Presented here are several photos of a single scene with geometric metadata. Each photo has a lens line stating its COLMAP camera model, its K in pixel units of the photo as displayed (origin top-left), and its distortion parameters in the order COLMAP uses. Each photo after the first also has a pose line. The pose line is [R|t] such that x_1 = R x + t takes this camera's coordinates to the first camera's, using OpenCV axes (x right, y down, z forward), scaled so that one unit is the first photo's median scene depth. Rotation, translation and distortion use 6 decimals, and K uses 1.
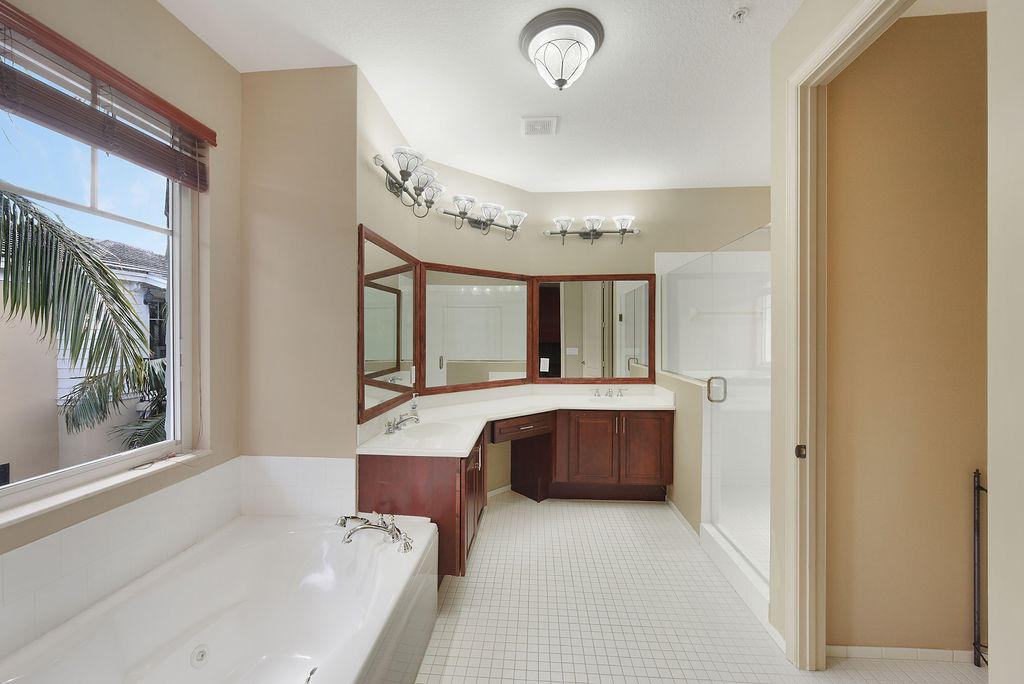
lens RADIAL K [[415.1, 0, 528.5], [0, 415.1, 328.8], [0, 0, 1]] dist [0.001732, -0.013576]
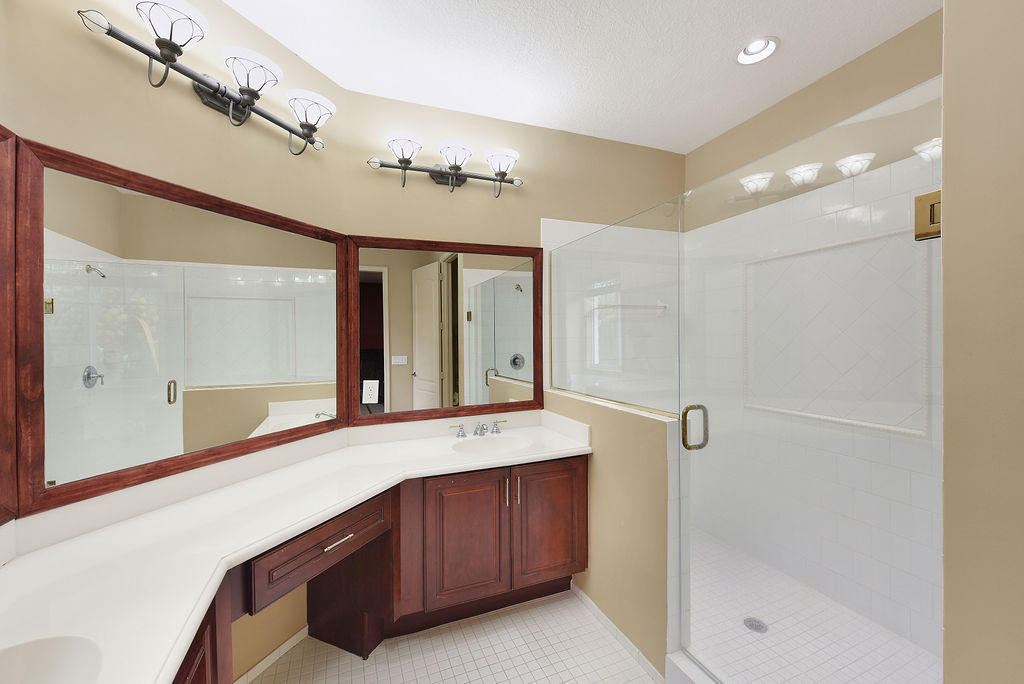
lens RADIAL K [[415.1, 0, 528.5], [0, 415.1, 328.8], [0, 0, 1]] dist [0.001732, -0.013576]
pose [[0.907895, -0.007025, 0.419138, -0.003767], [0.010834, 0.999919, -0.006707, 0.005257], [-0.419057, 0.010630, 0.907898, 0.397485]]
